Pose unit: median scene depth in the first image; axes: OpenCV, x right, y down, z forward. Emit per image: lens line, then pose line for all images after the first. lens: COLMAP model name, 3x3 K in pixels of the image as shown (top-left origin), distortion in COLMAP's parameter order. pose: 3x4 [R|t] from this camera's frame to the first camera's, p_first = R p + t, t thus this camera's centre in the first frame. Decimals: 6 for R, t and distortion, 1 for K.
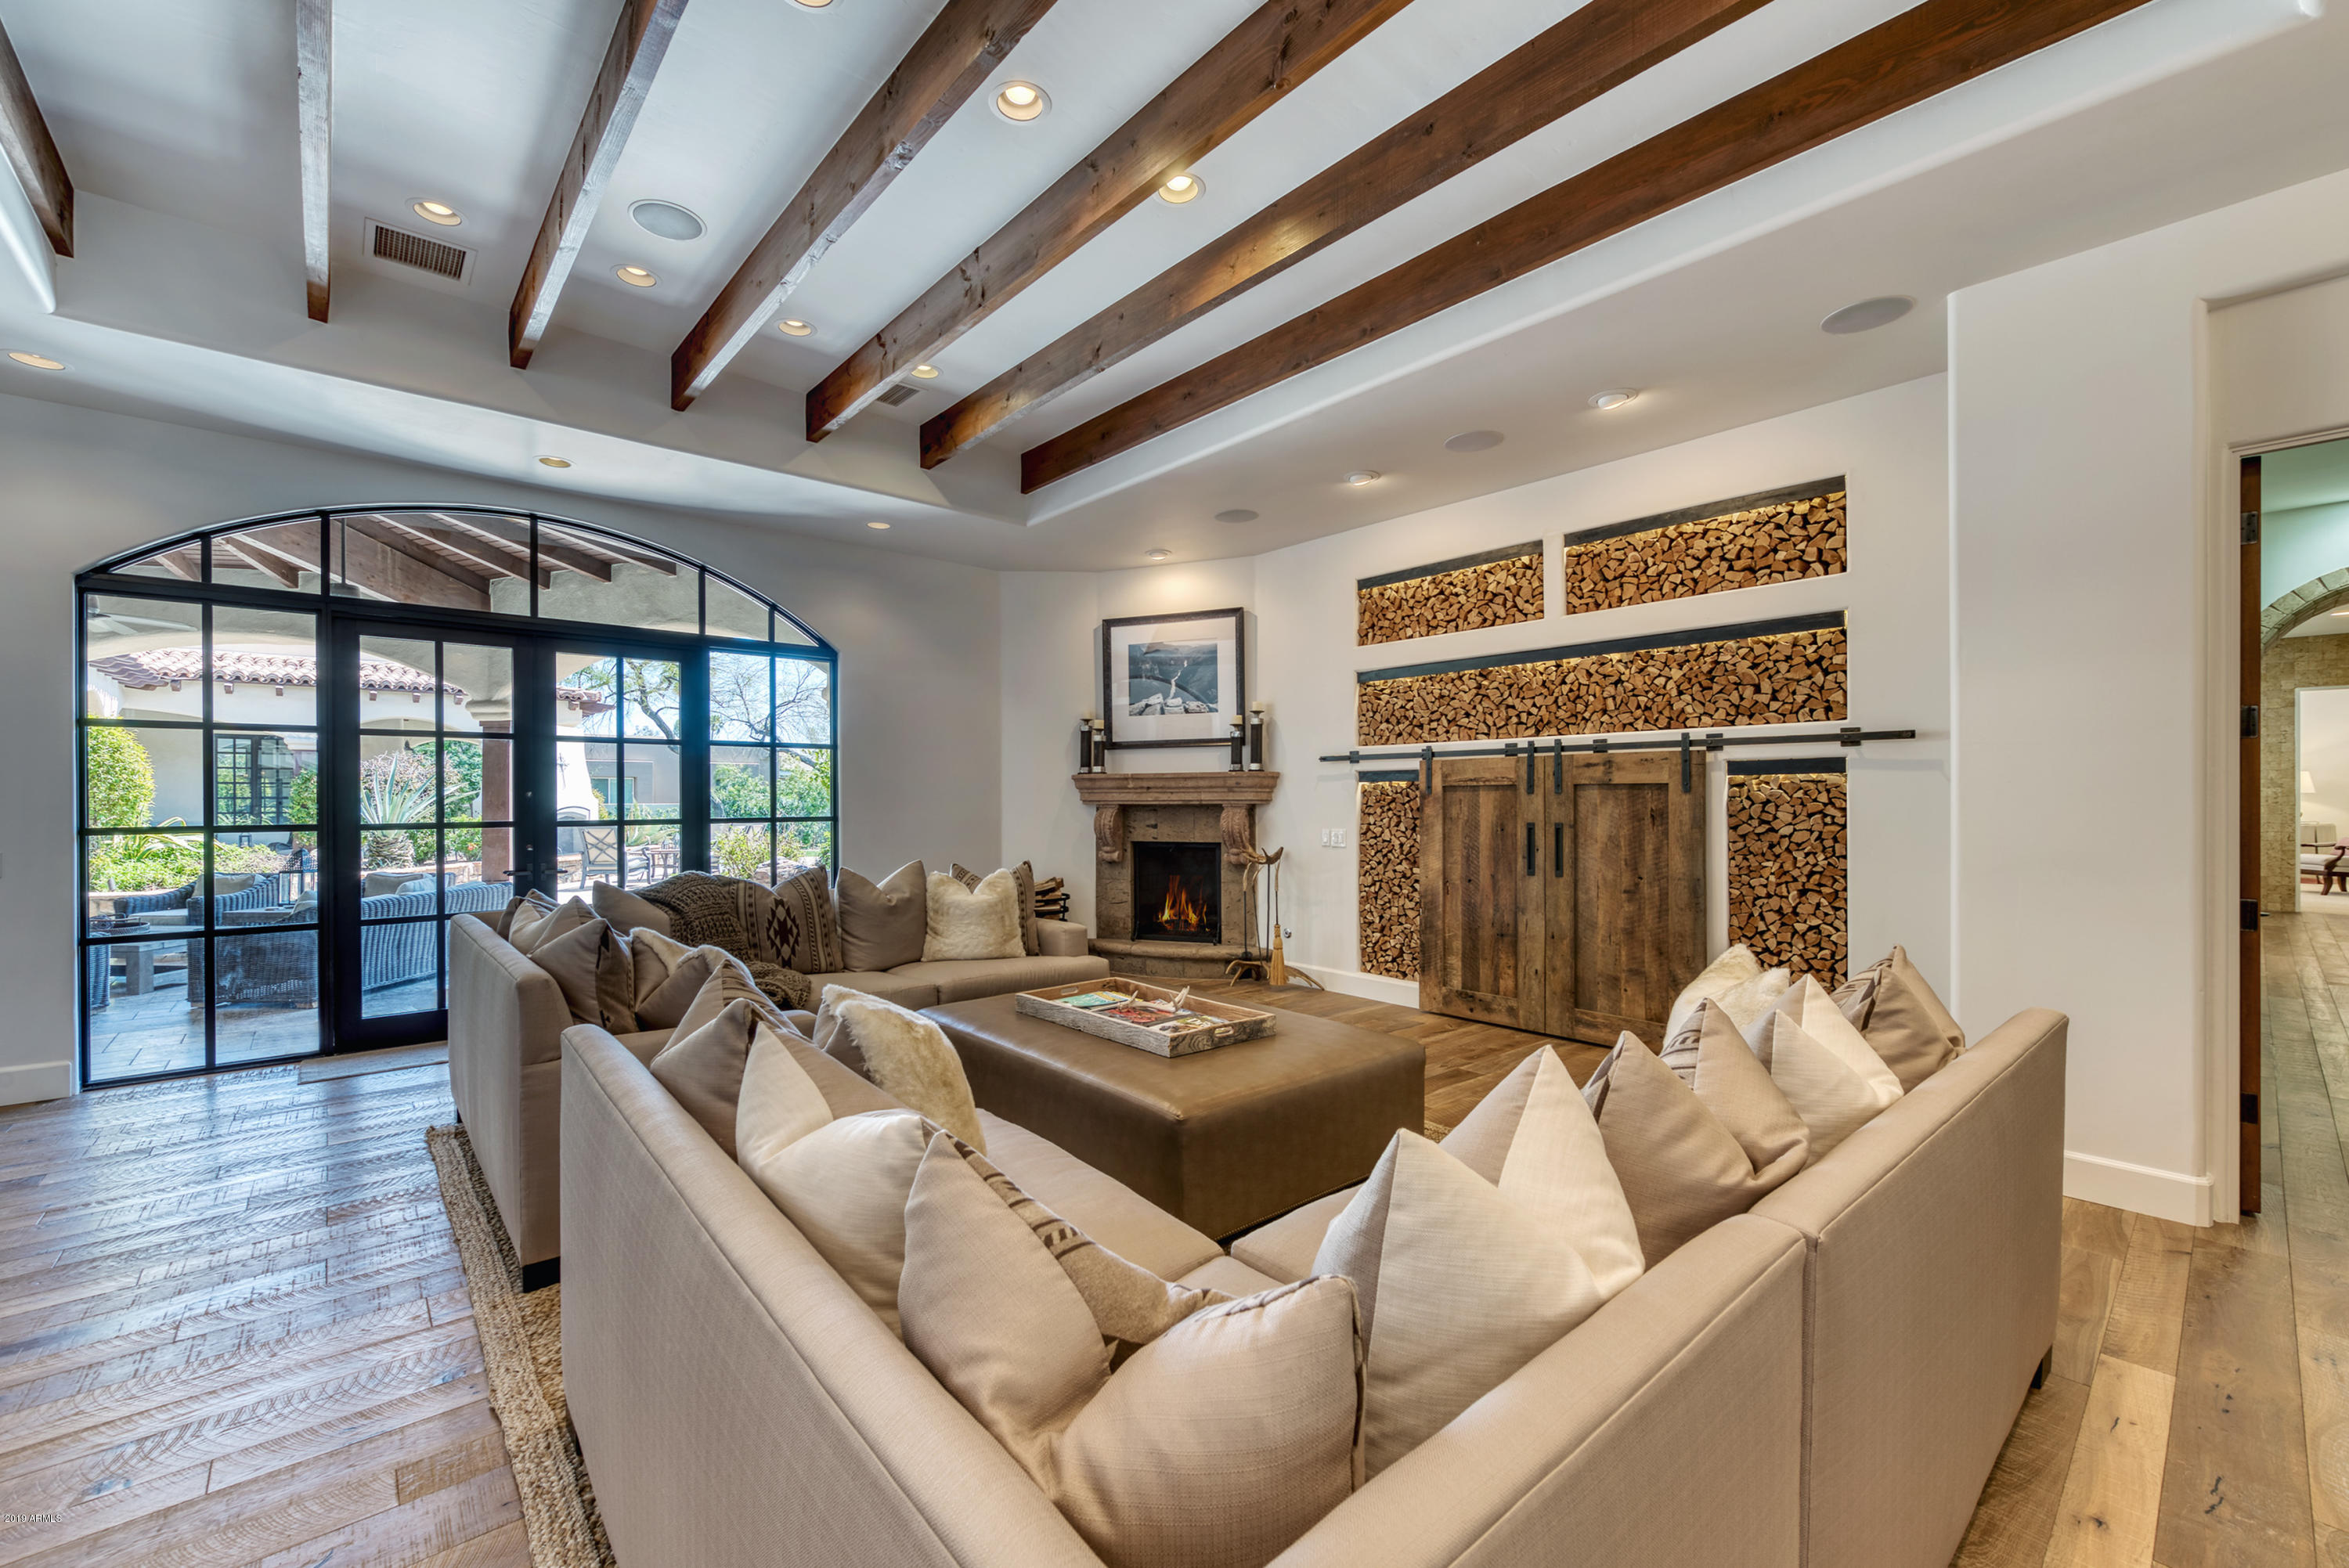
lens RADIAL K [[952.8, 0, 1146.6], [0, 952.8, 798.4], [0, 0, 1]] dist [0.000266, -0.000045]
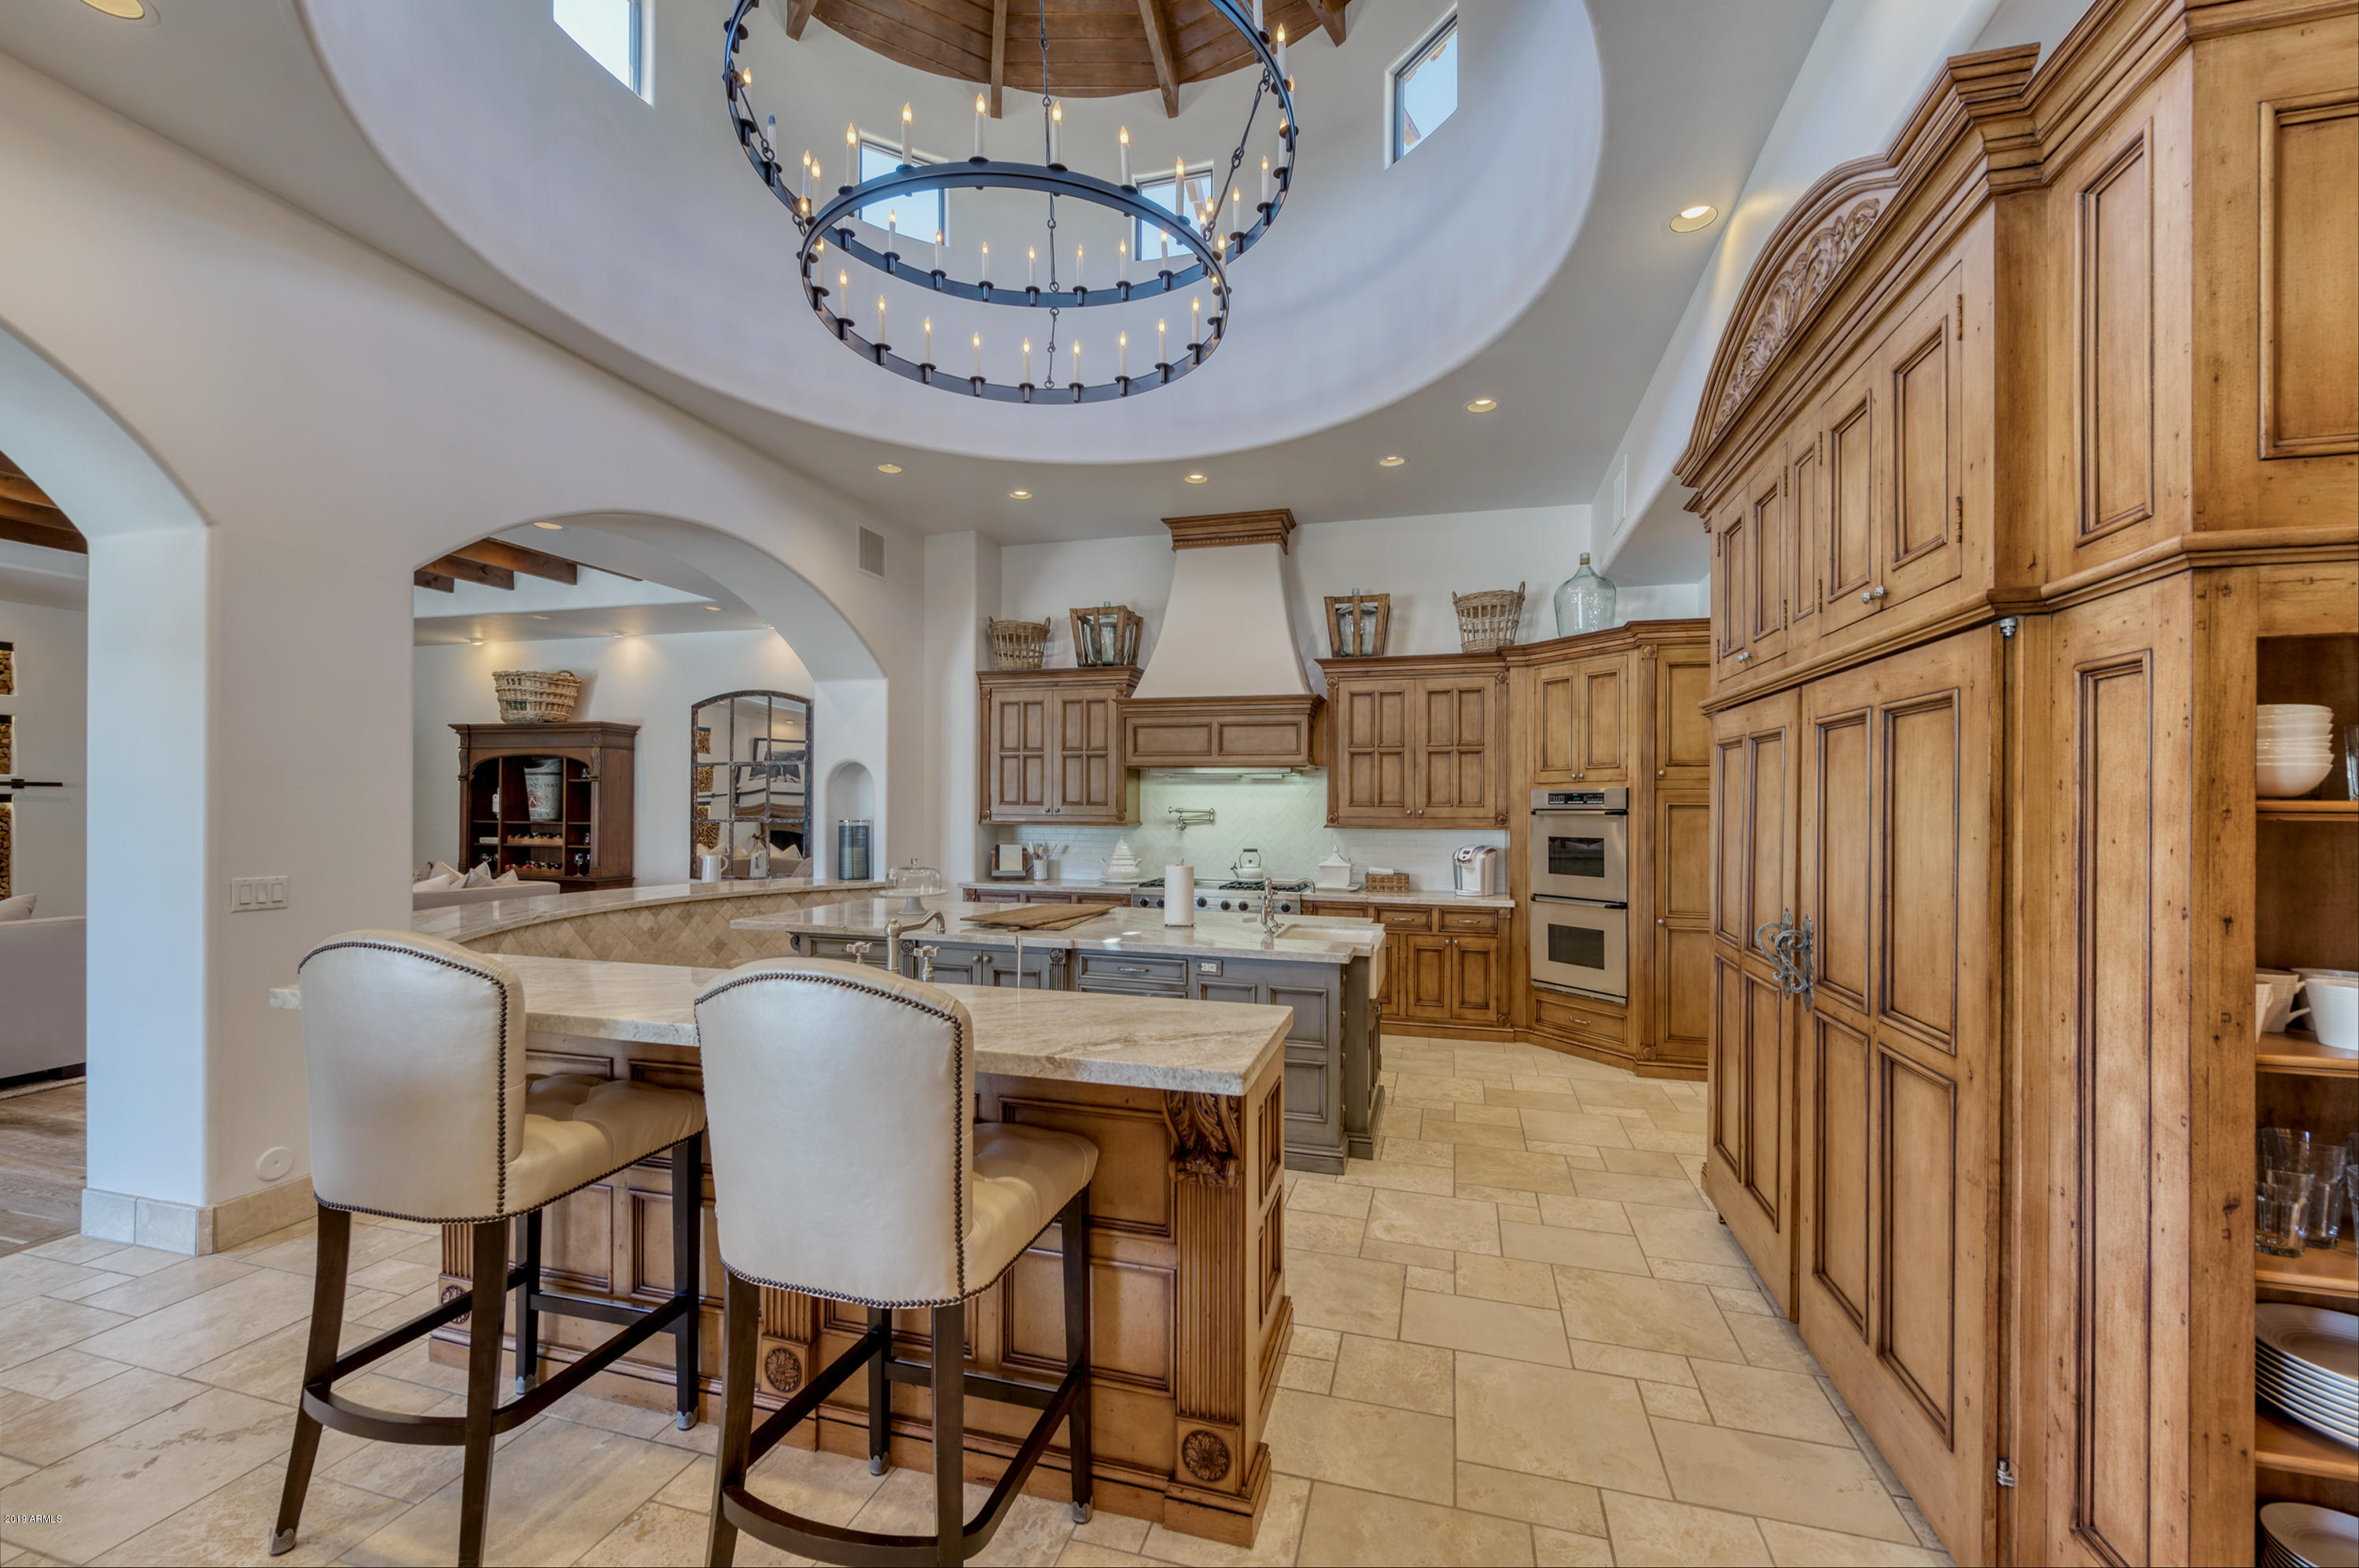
lens RADIAL K [[935.6, 0, 1191.4], [0, 935.6, 817.6], [0, 0, 1]] dist [0.001288, 0.000028]
pose [[-0.560709, -0.013144, 0.827909, -1.678743], [-0.004507, 0.999908, 0.012822, -0.025330], [-0.828001, 0.003458, -0.560716, 0.094366]]
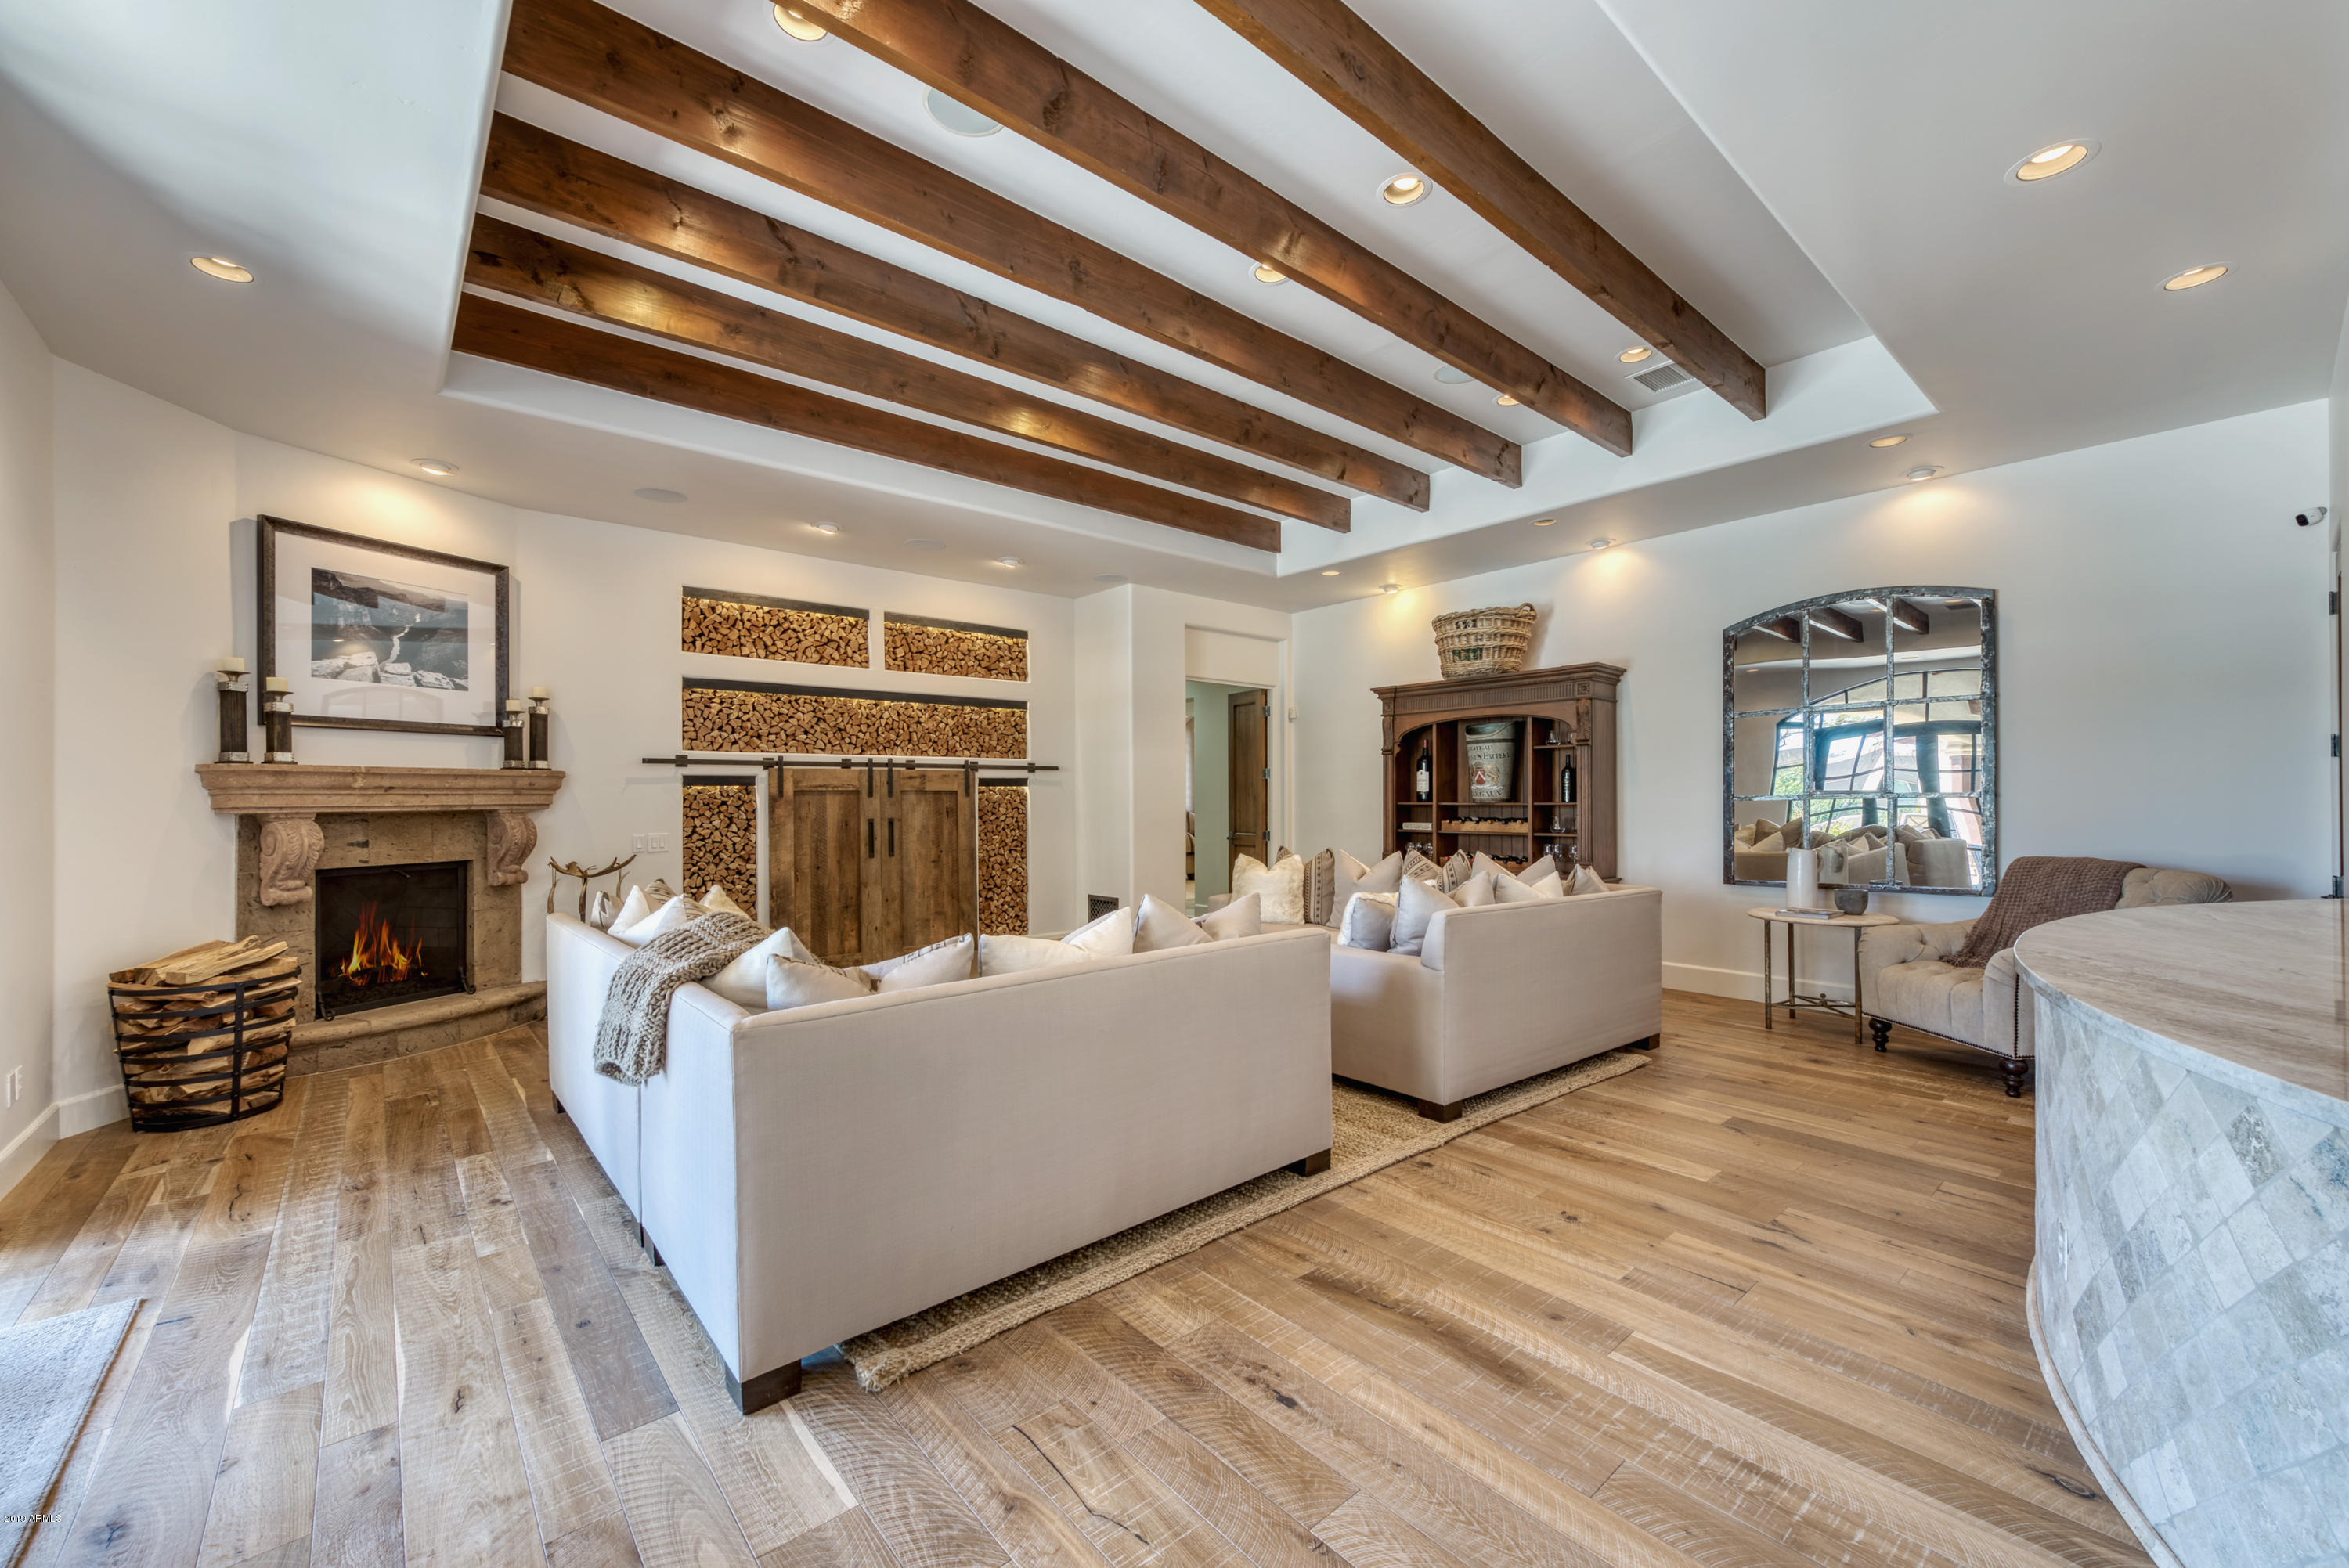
lens RADIAL K [[922.7, 0, 1173.8], [0, 922.7, 795.3], [0, 0, 1]] dist [0.000752, 0.000070]
pose [[-0.006119, 0.006159, 0.999962, -0.904669], [0.007883, 0.999950, -0.006110, 0.003831], [-0.999950, 0.007845, -0.006167, 0.579391]]
